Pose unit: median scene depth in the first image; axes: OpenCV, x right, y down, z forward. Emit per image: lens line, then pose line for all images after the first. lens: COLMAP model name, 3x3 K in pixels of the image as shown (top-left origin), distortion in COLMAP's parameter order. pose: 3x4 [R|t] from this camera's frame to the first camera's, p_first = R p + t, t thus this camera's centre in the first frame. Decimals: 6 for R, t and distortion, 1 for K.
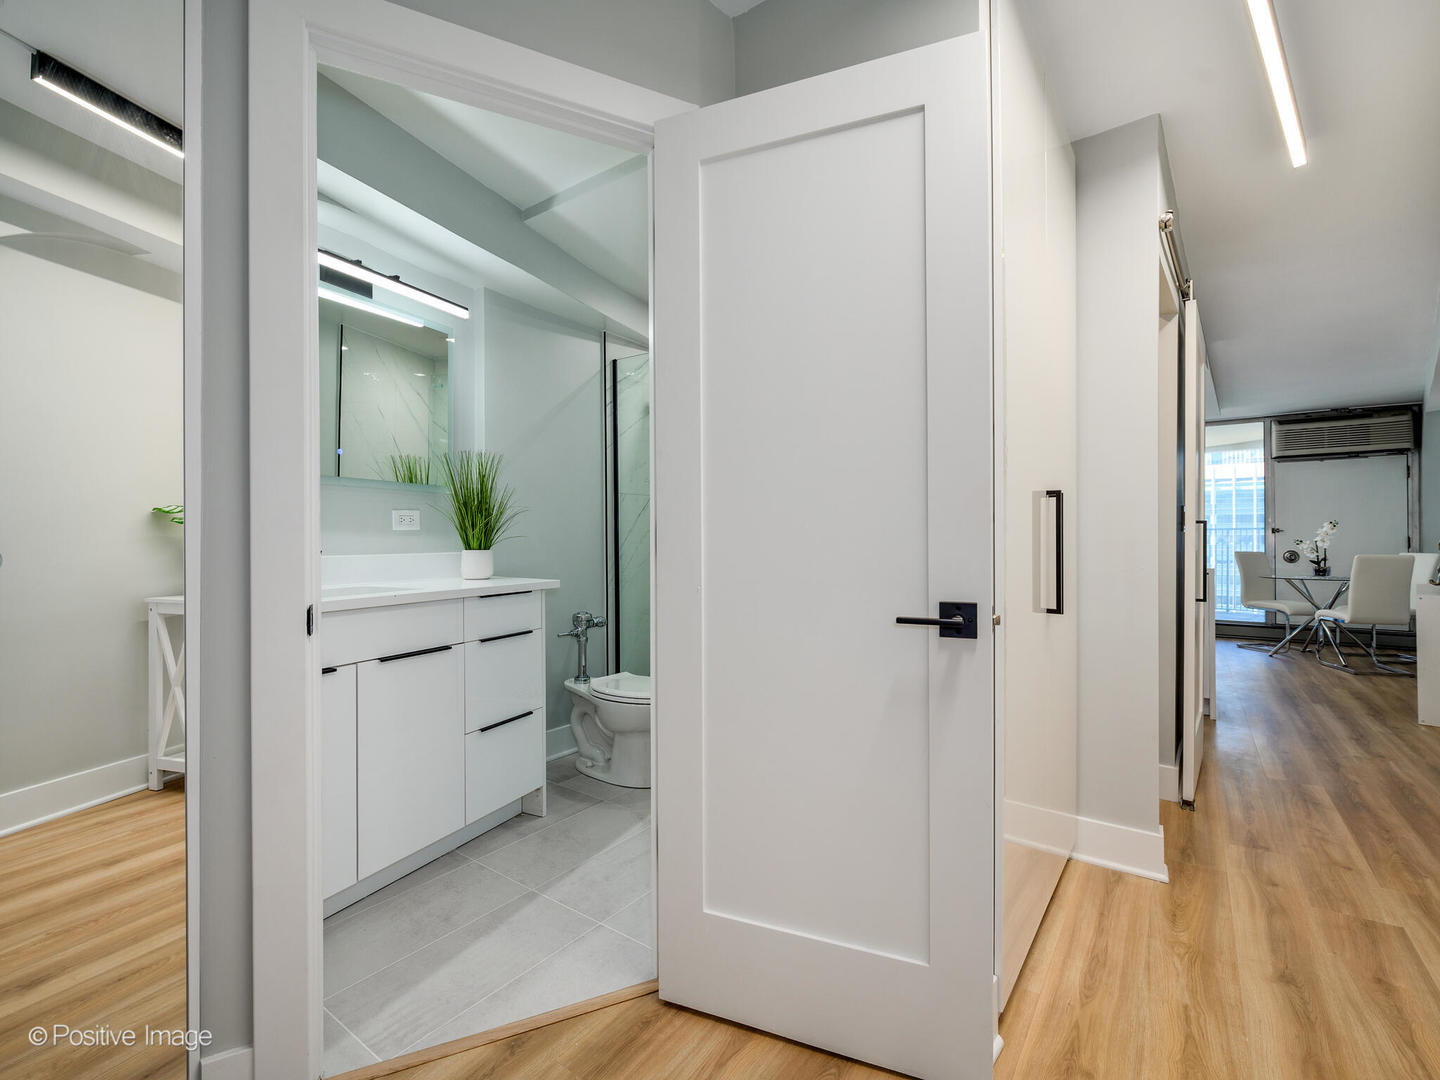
lens RADIAL K [[650.8, 0, 706.3], [0, 650.8, 529.2], [0, 0, 1]] dist [-0.003827, -0.000522]
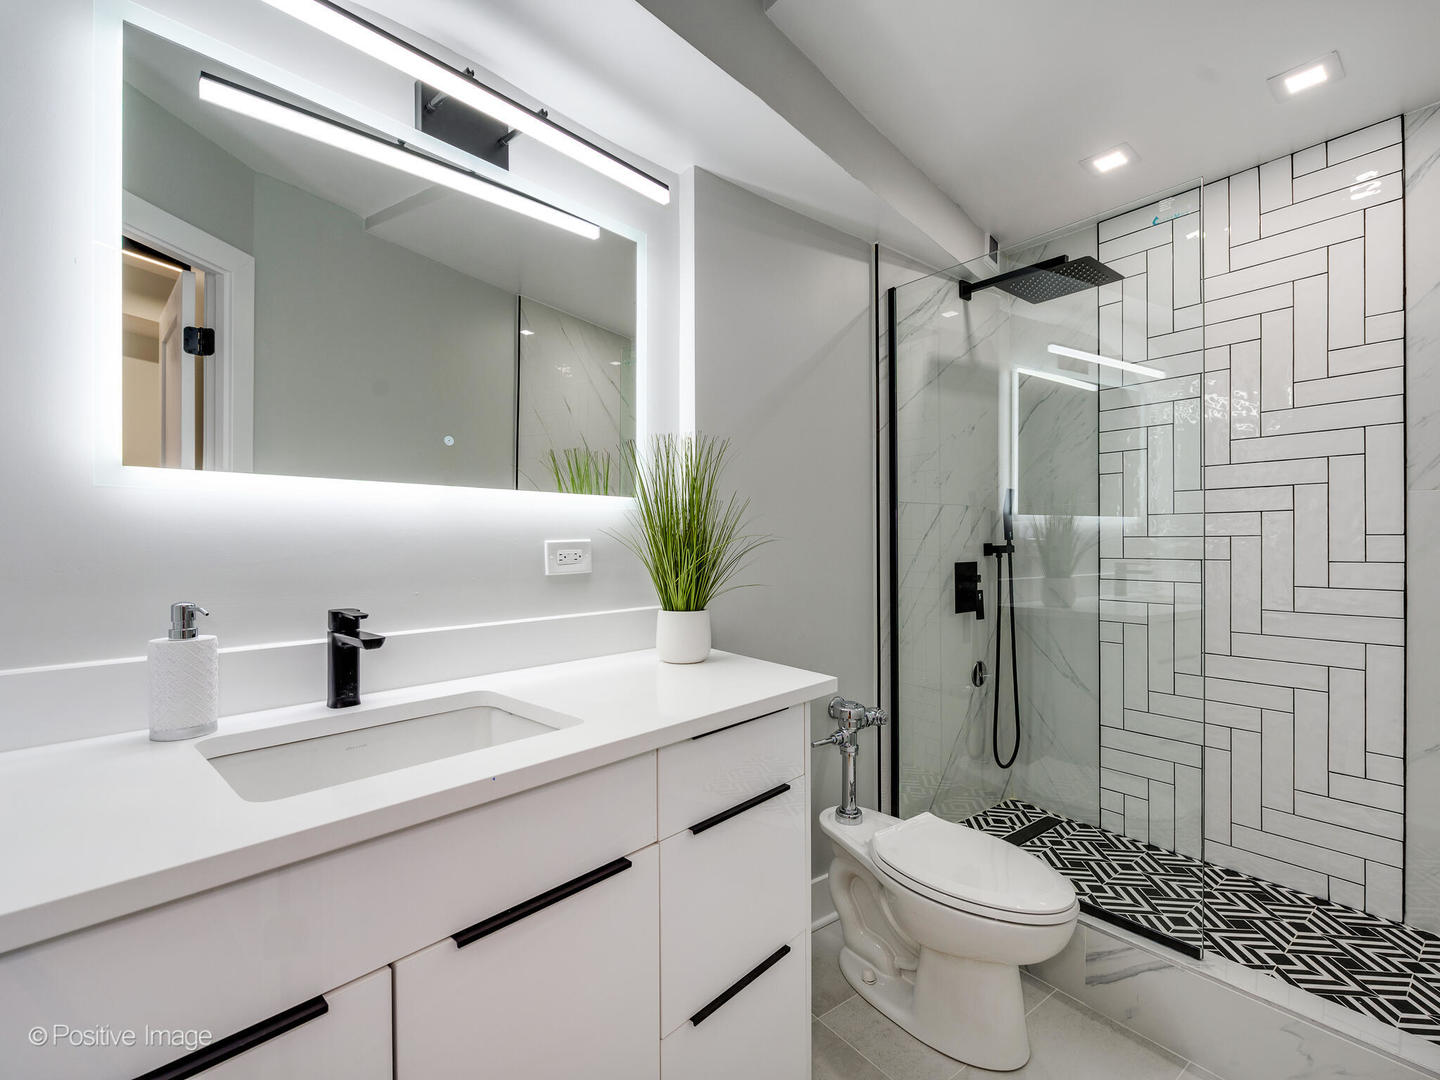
lens RADIAL K [[650.8, 0, 706.3], [0, 650.8, 529.2], [0, 0, 1]] dist [-0.003827, -0.000522]
pose [[0.954433, -0.002522, -0.298414, -0.150317], [0.001062, 0.999987, -0.005055, -0.032731], [0.298423, 0.004507, 0.954423, 0.425548]]
